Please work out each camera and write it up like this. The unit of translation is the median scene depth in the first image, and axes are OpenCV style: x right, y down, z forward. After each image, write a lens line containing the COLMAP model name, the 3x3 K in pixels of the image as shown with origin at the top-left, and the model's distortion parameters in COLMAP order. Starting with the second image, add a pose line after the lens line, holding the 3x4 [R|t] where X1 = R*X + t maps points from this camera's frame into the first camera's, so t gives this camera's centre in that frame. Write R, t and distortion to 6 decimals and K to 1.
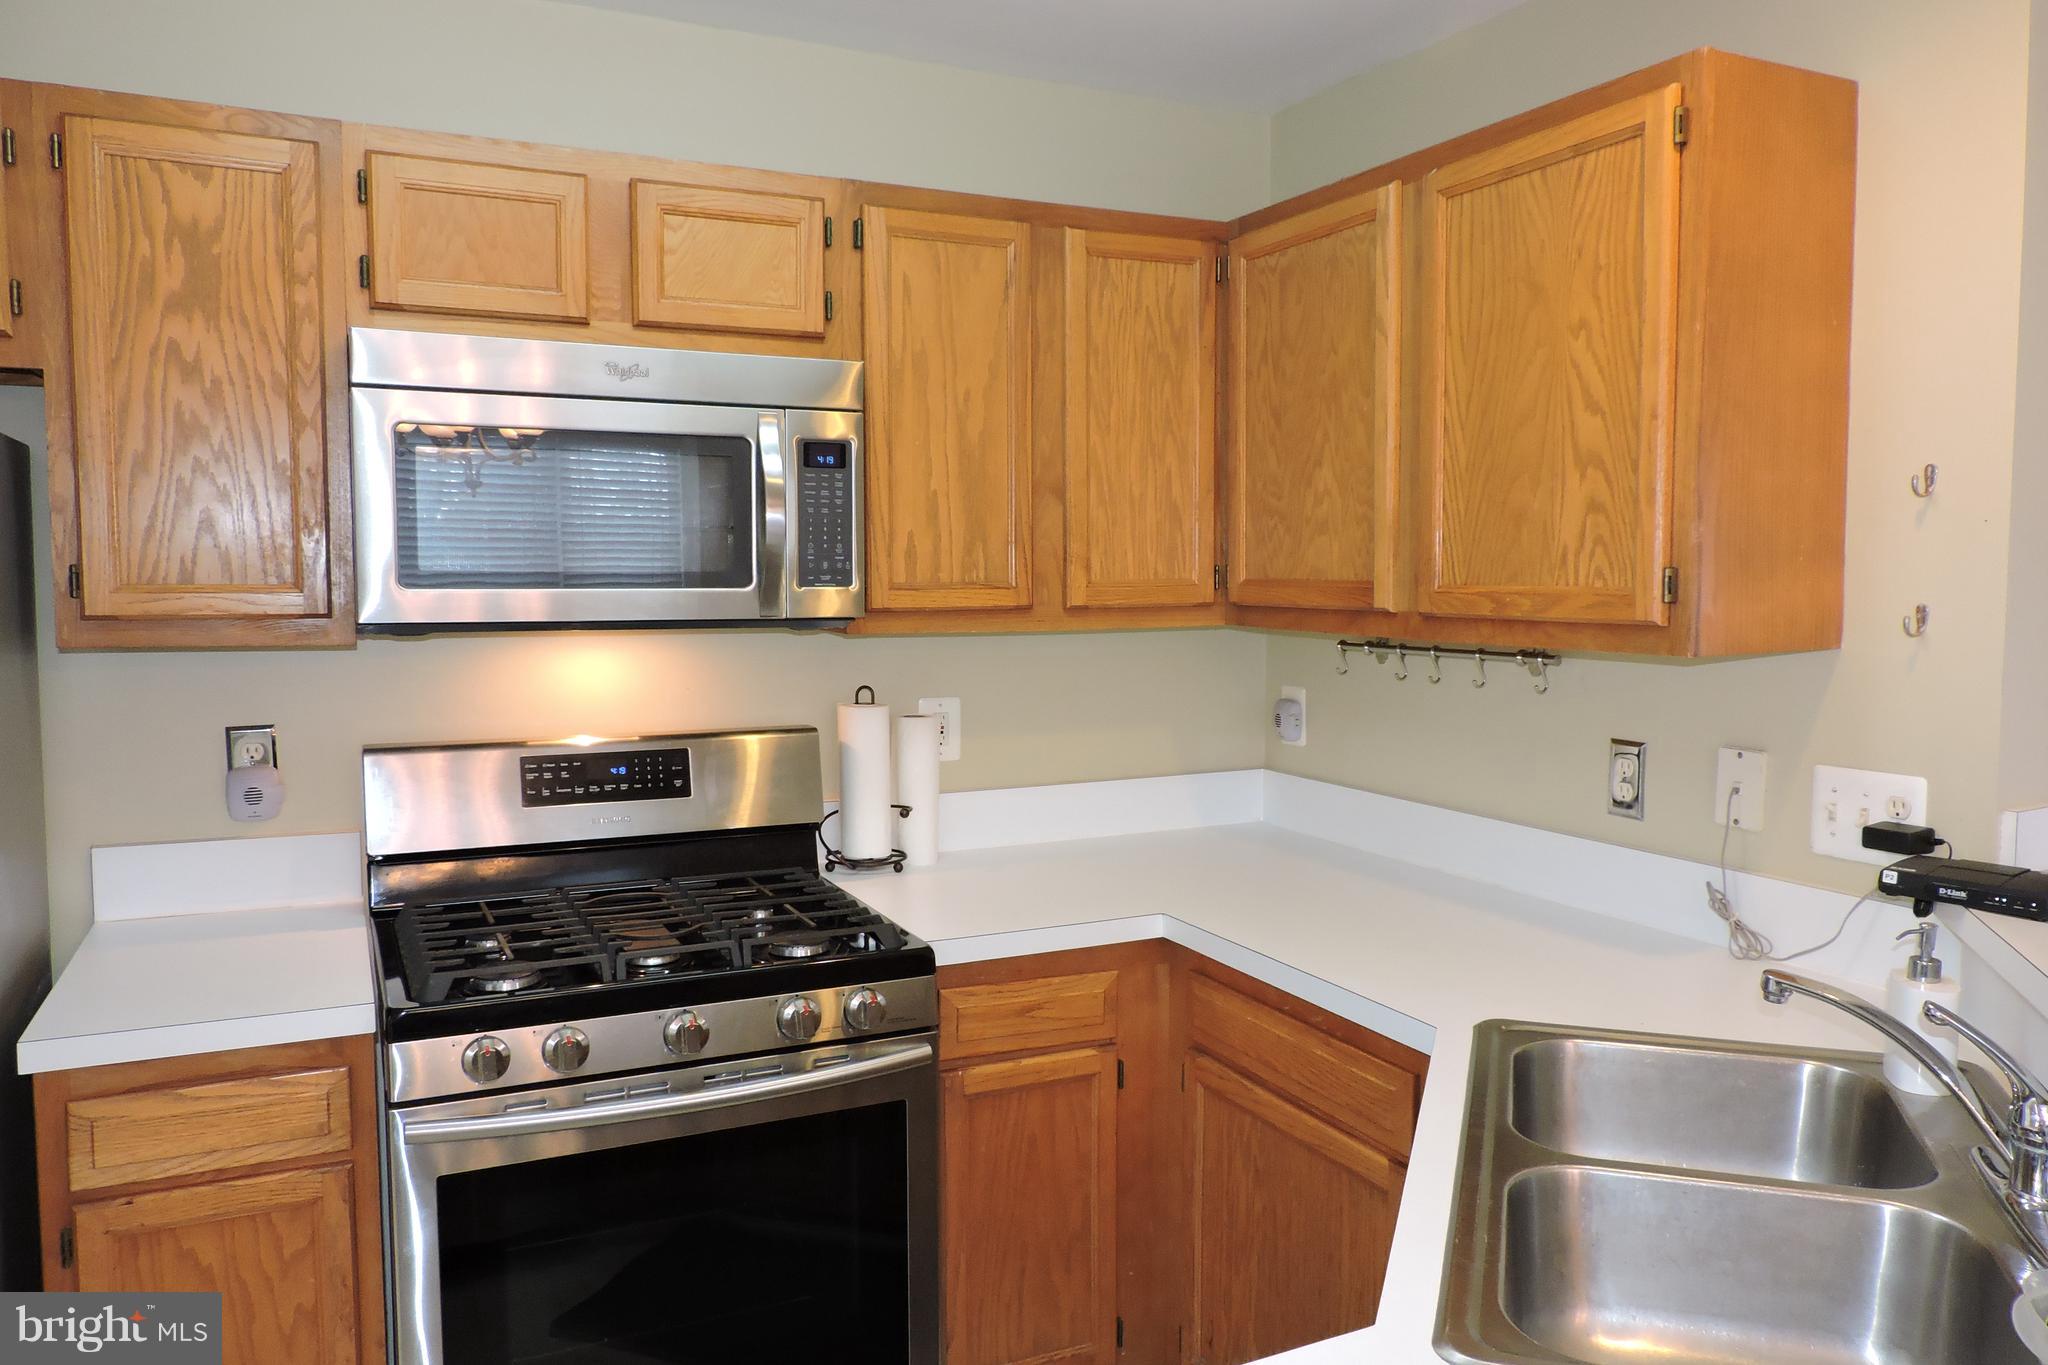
lens RADIAL K [[1457.4, 0, 1022.1], [0, 1457.4, 682.0], [0, 0, 1]] dist [-0.018304, 0.009325]
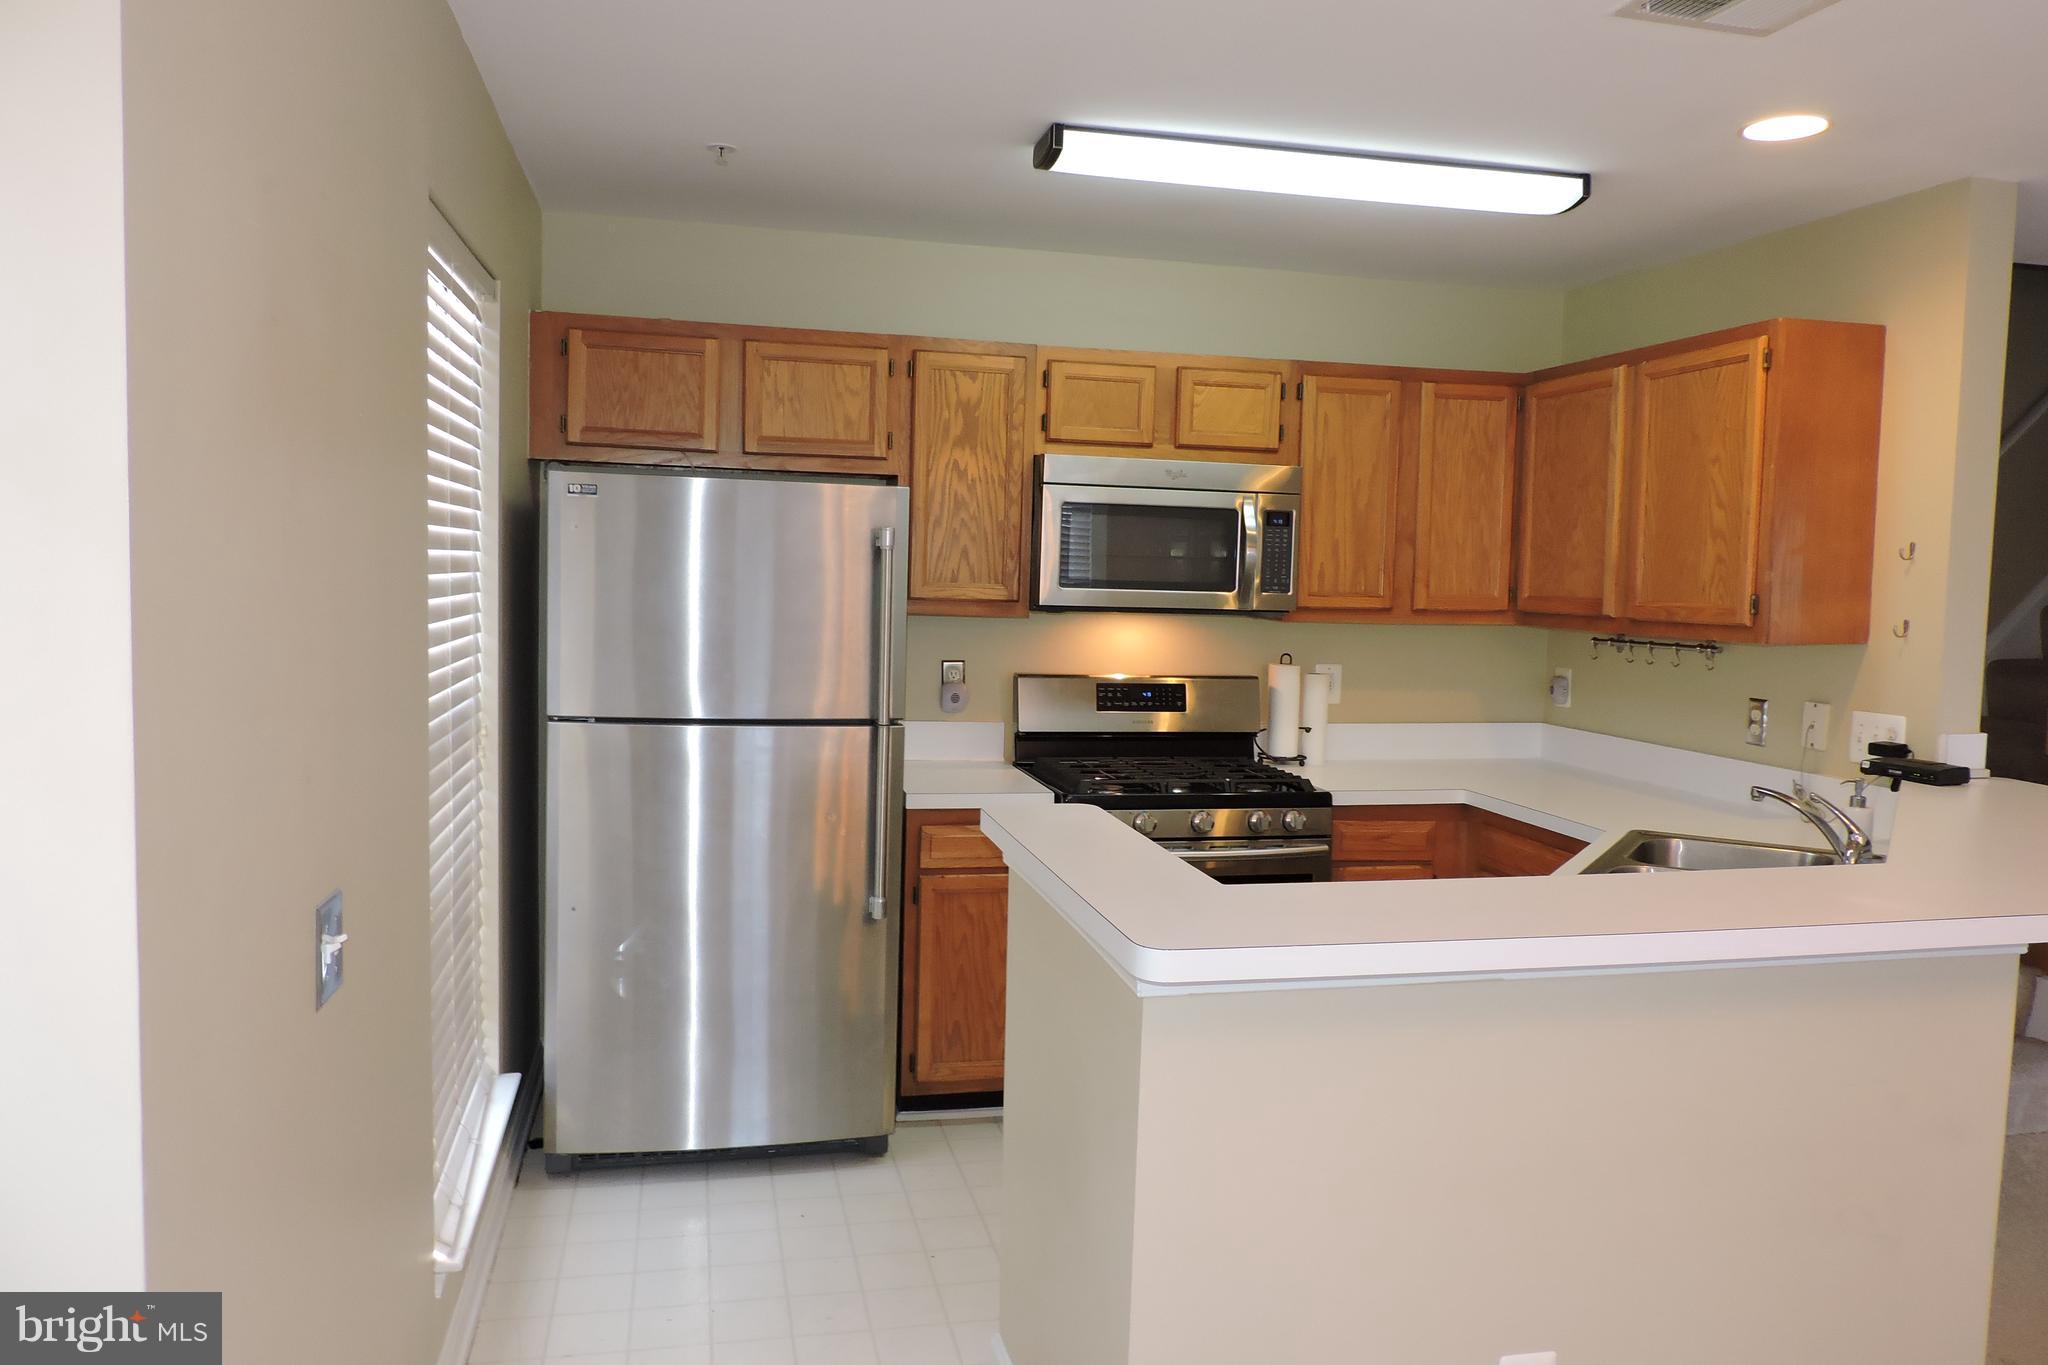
lens RADIAL K [[1457.4, 0, 1022.8], [0, 1457.4, 693.5], [0, 0, 1]] dist [-0.018304, 0.009325]
pose [[0.974667, 0.042135, -0.219654, -0.040200], [-0.041691, 0.999108, 0.006657, 0.059519], [0.219739, 0.002670, 0.975555, -0.822388]]
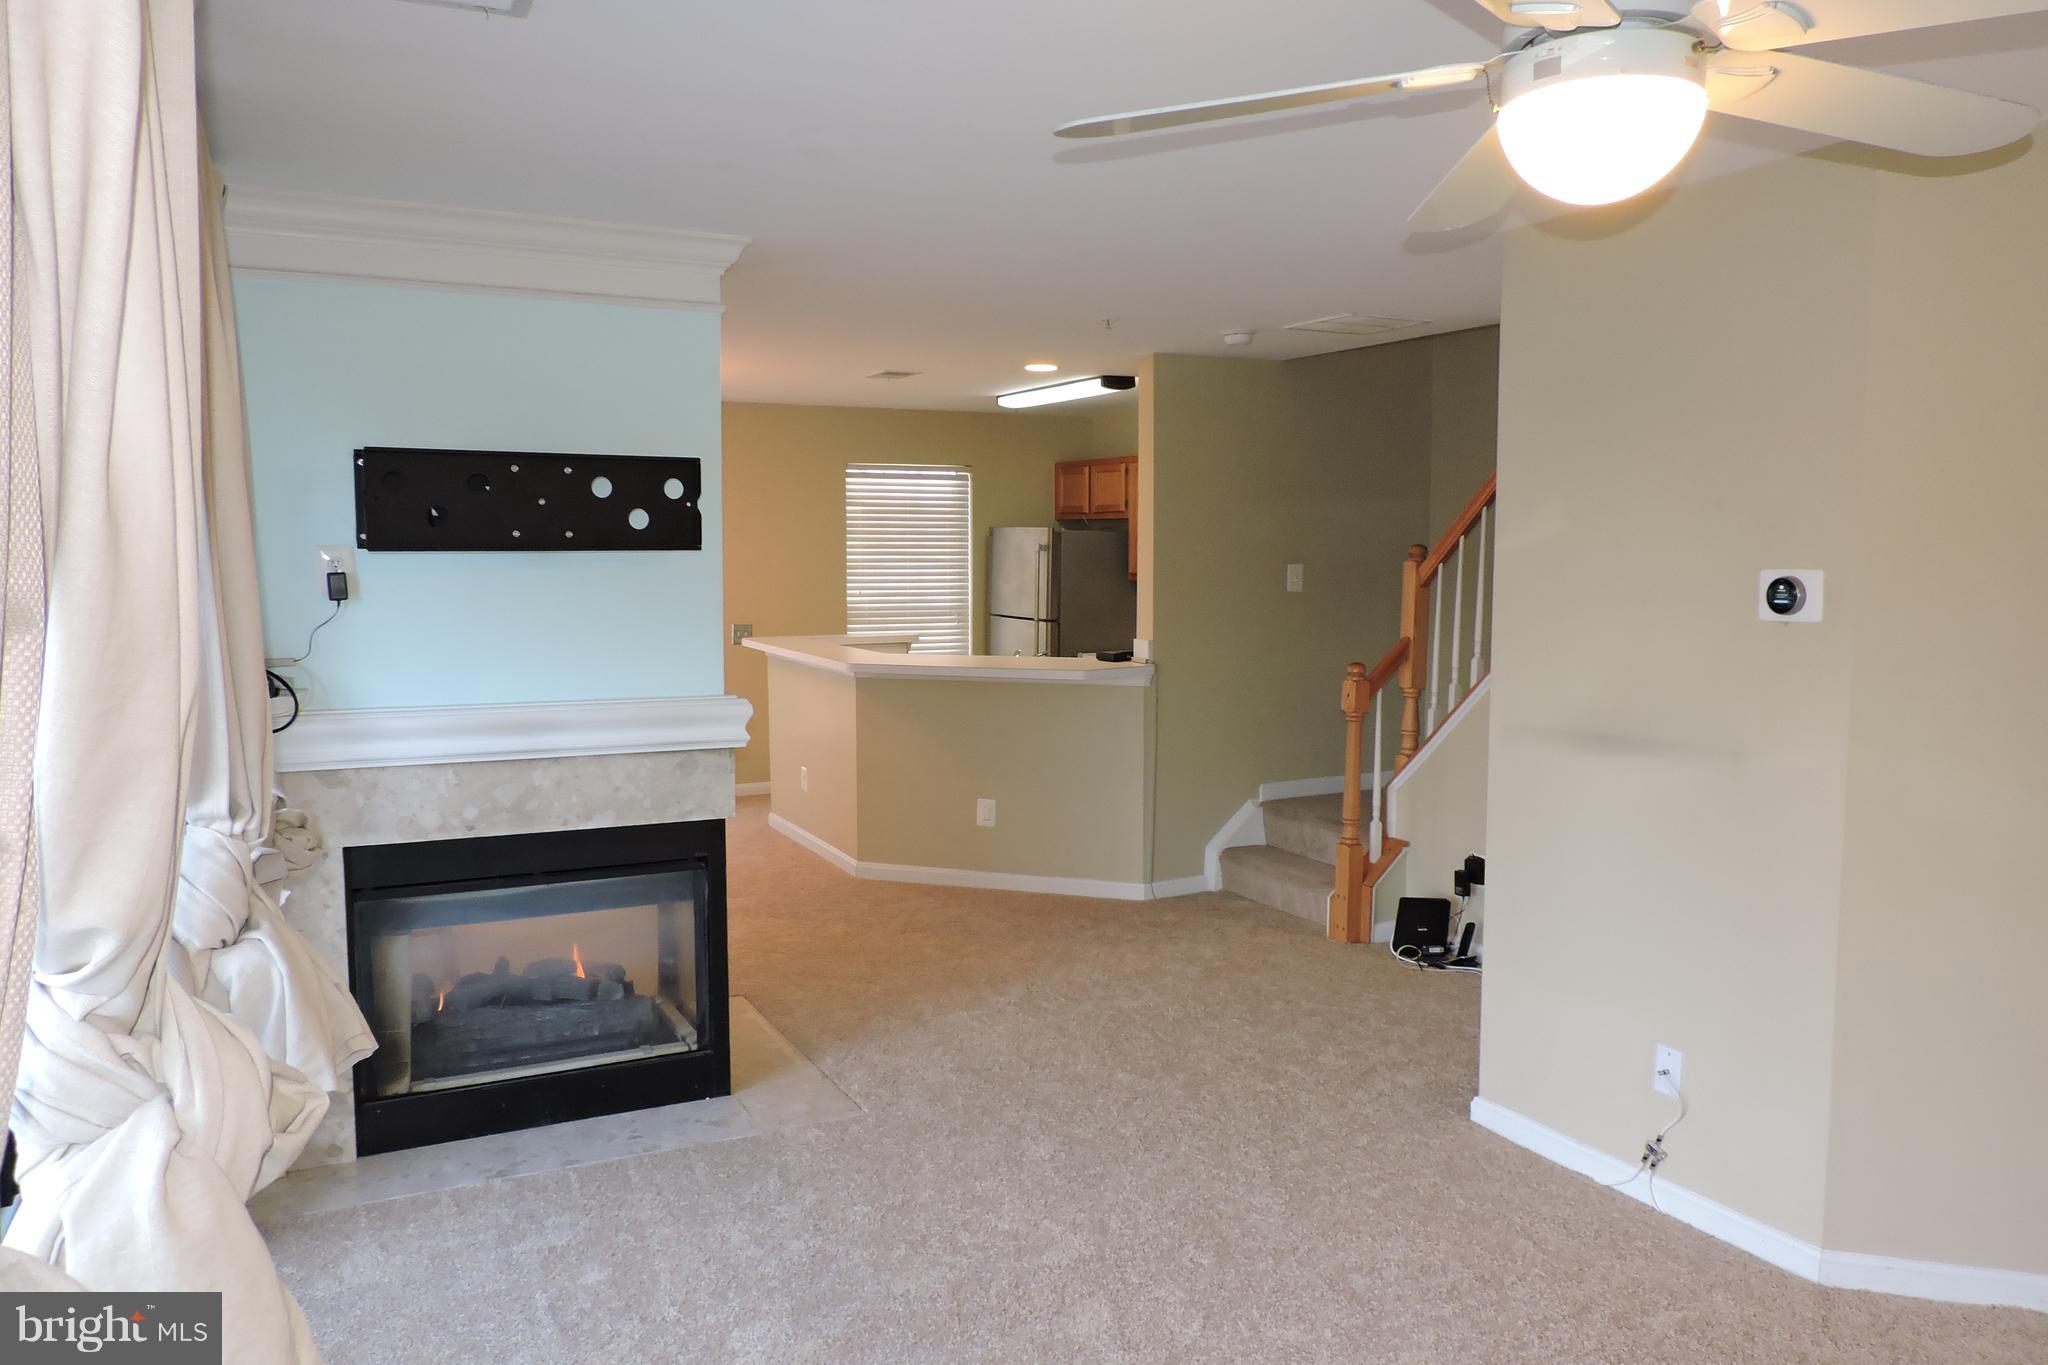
lens RADIAL K [[1457.4, 0, 1031.5], [0, 1457.4, 680.7], [0, 0, 1]] dist [-0.018304, 0.009325]
pose [[0.014861, 0.096611, -0.995211, 3.367697], [-0.078616, 0.992353, 0.095159, -0.105993], [0.996794, 0.076826, 0.022342, 0.551425]]
